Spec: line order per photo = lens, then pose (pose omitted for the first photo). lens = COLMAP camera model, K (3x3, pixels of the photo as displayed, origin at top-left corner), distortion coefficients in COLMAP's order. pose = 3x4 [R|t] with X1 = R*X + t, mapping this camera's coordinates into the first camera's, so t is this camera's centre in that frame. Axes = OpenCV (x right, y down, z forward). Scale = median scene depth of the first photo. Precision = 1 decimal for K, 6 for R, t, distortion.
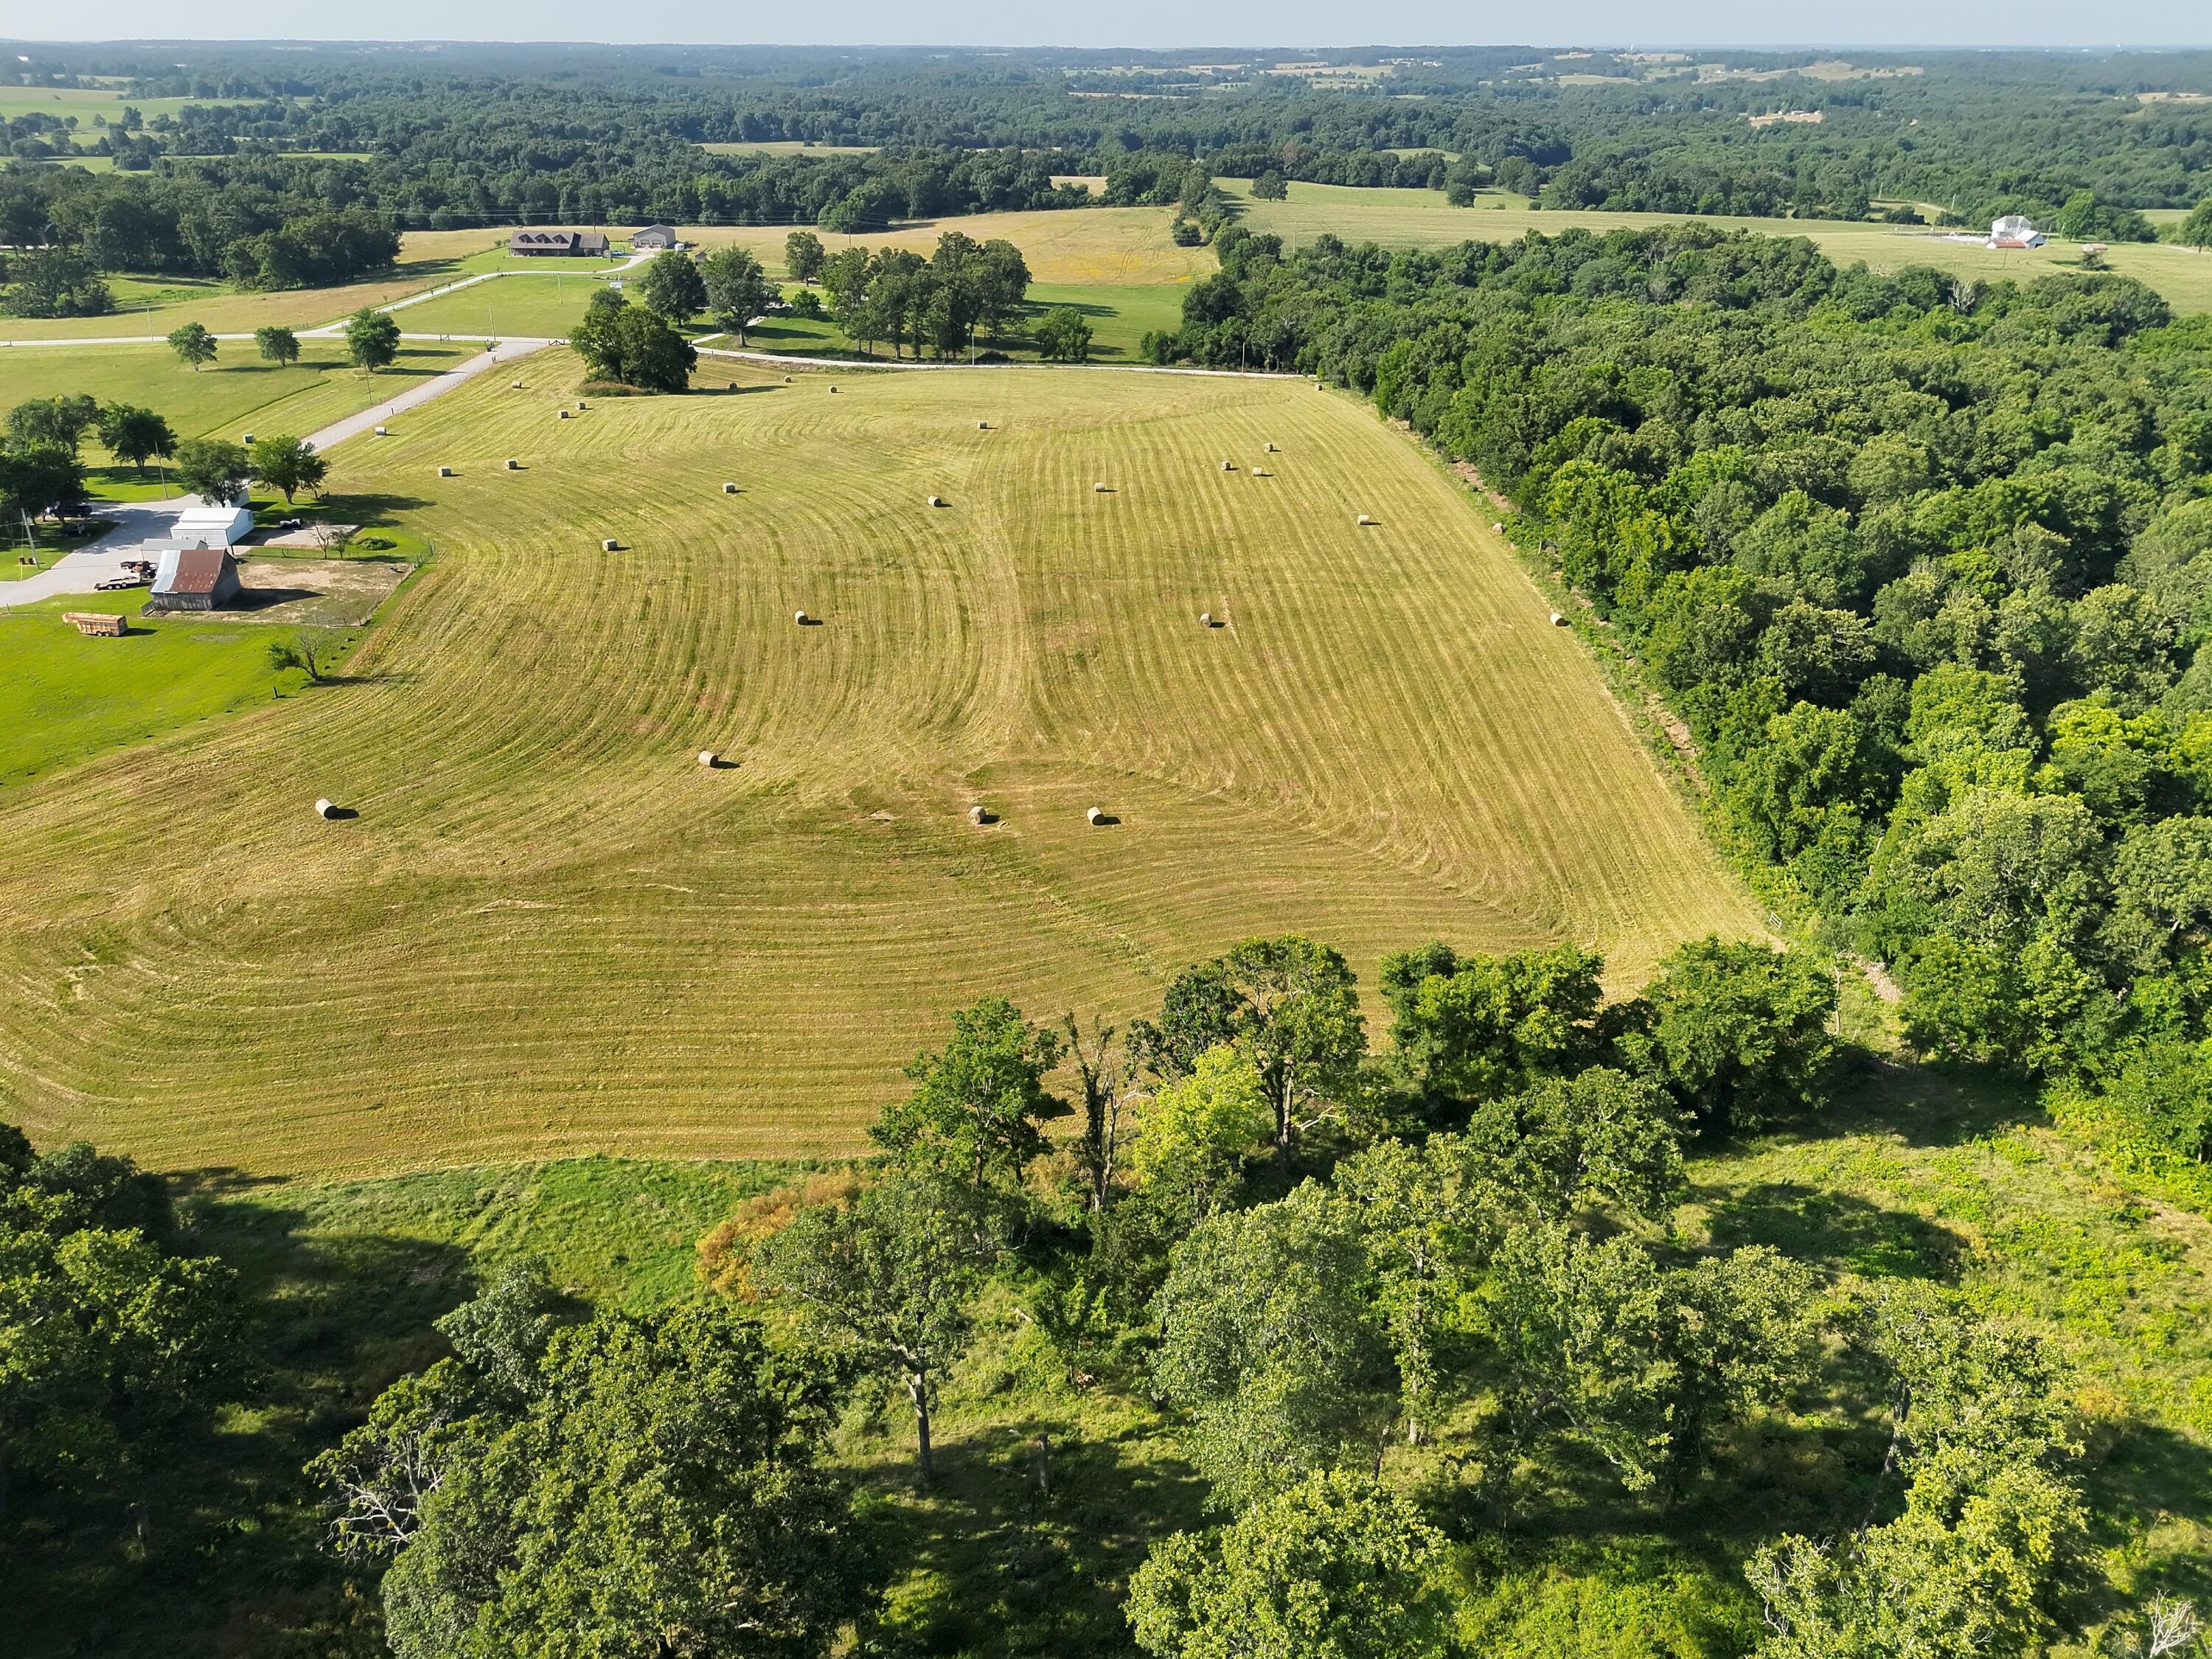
lens RADIAL K [[1612.8, 0, 1080.9], [0, 1612.8, 831.1], [0, 0, 1]] dist [0.073314, -0.064805]
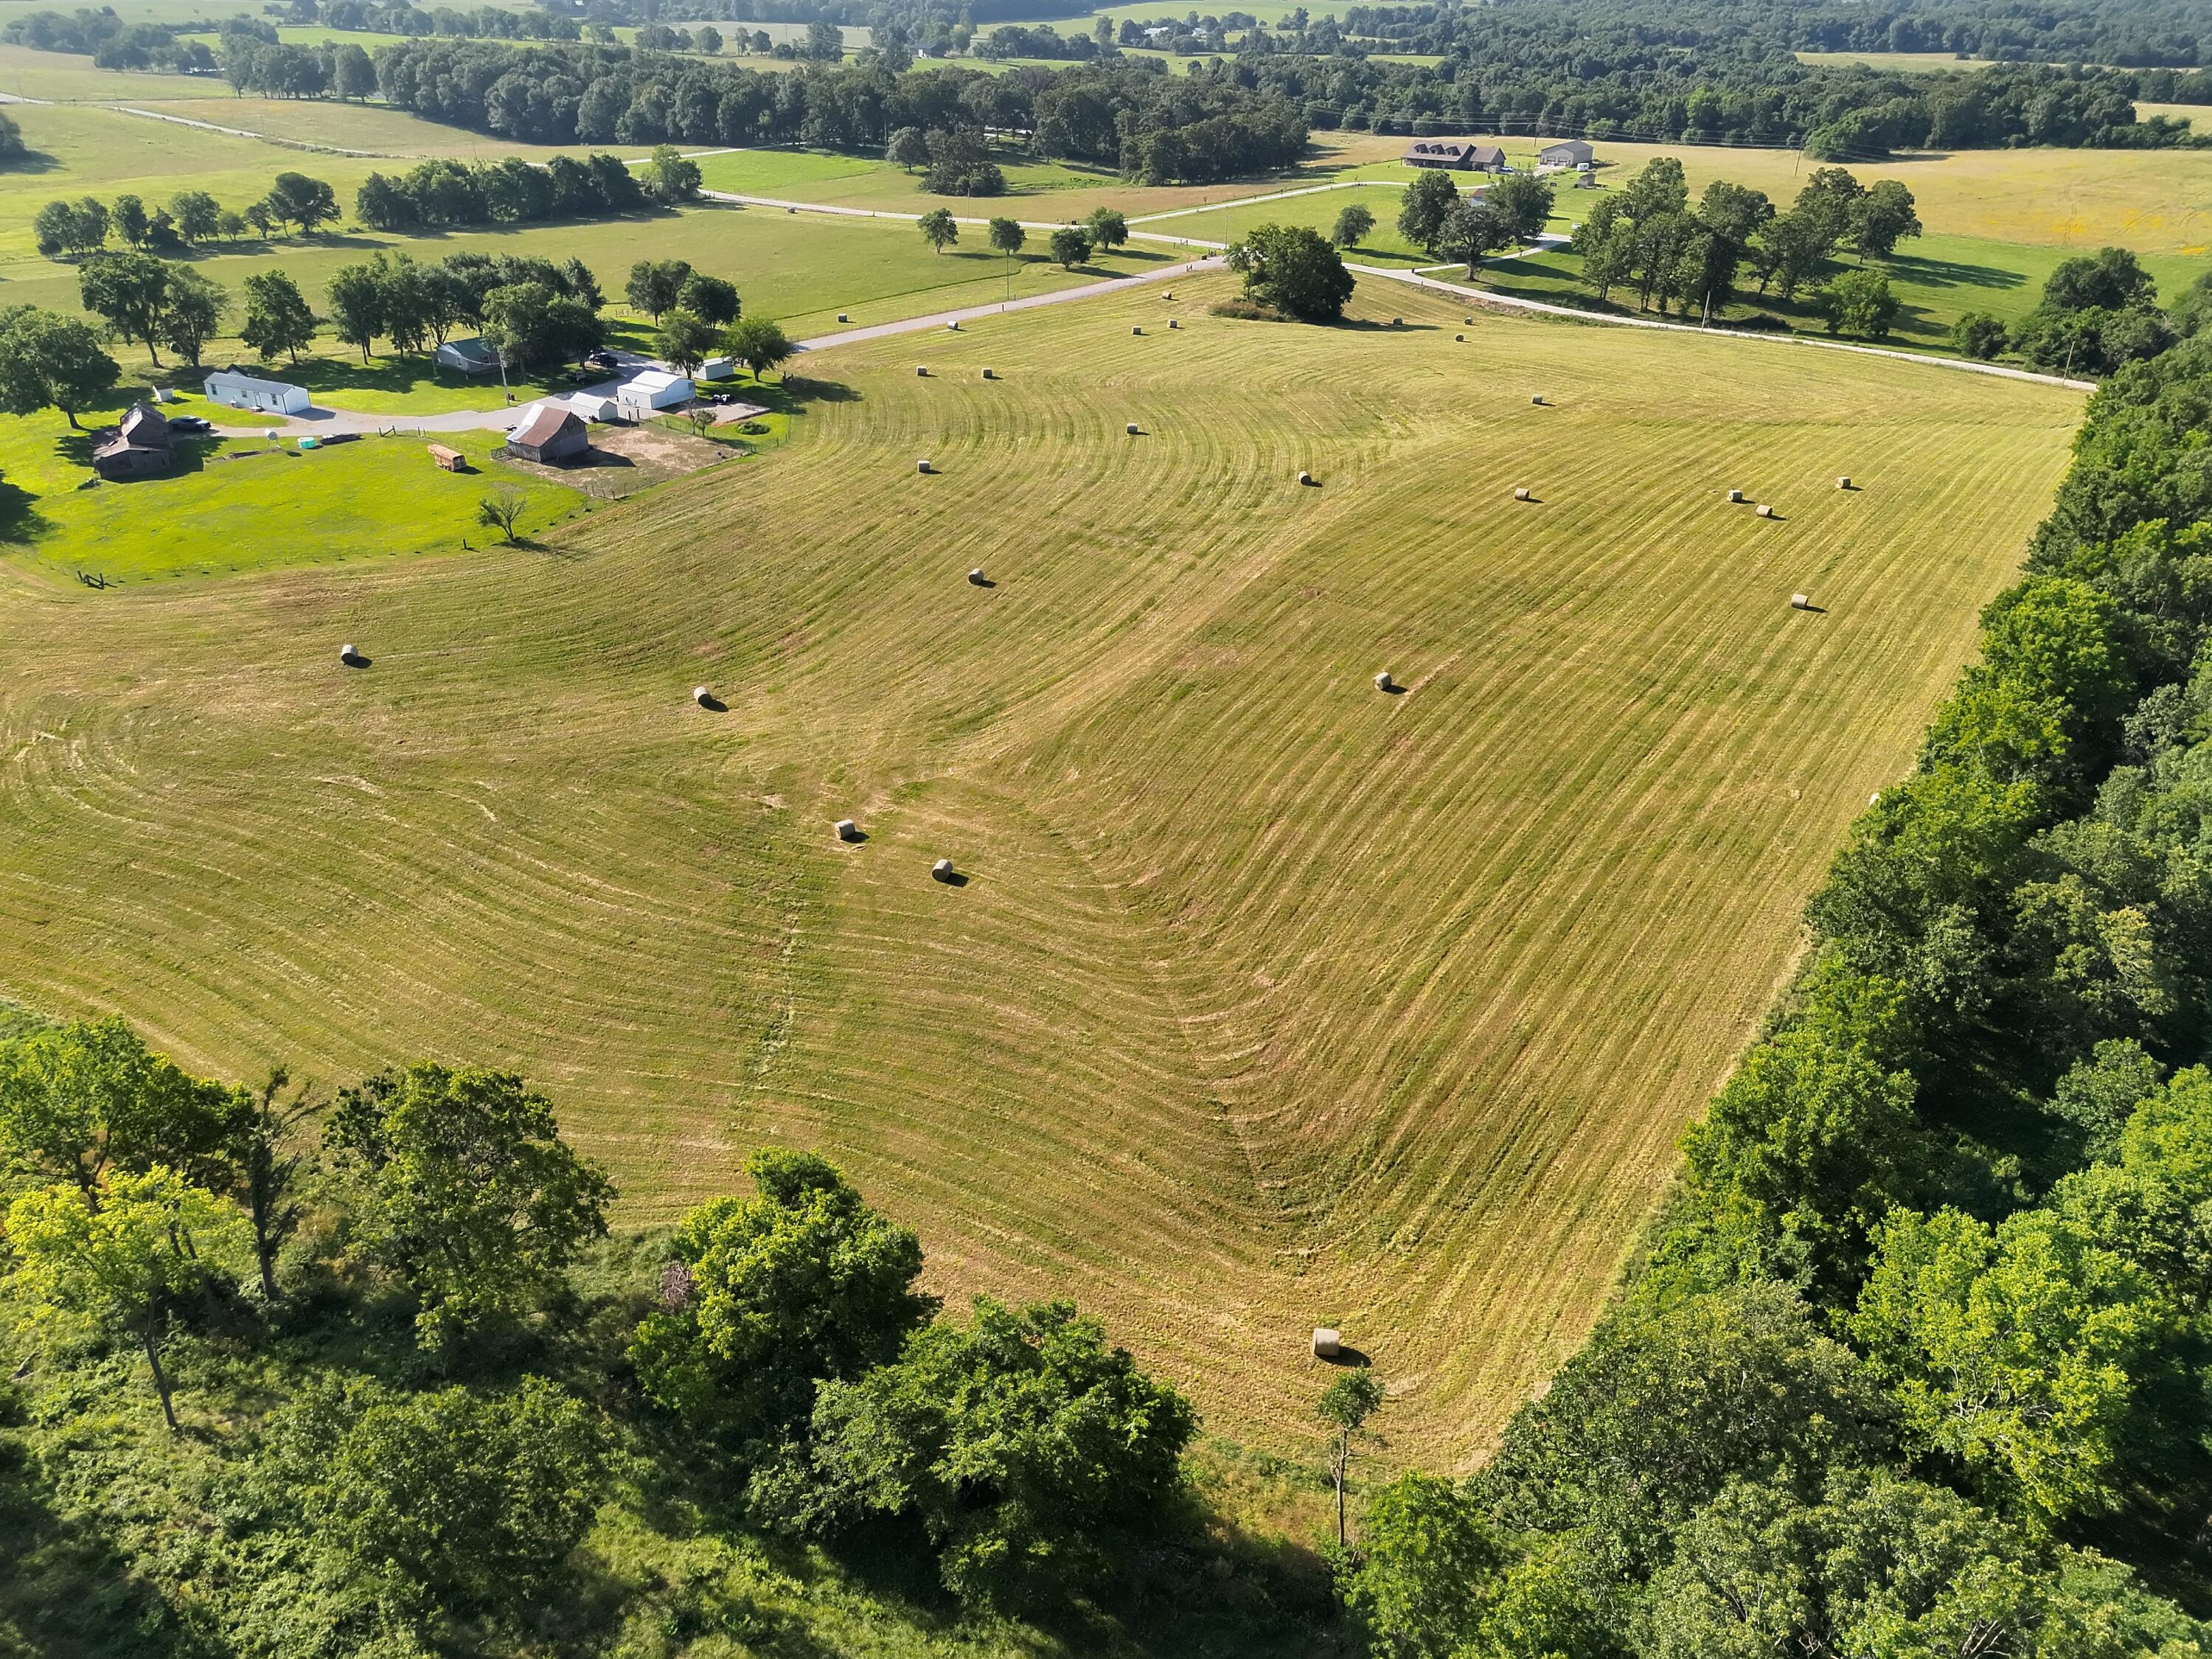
lens RADIAL K [[1612.8, 0, 1080.9], [0, 1612.8, 831.1], [0, 0, 1]] dist [0.073314, -0.064805]
pose [[0.805498, 0.284904, -0.519618, 0.211460], [-0.259973, 0.957855, 0.122184, -0.063794], [0.532529, 0.036667, 0.845617, 0.134182]]
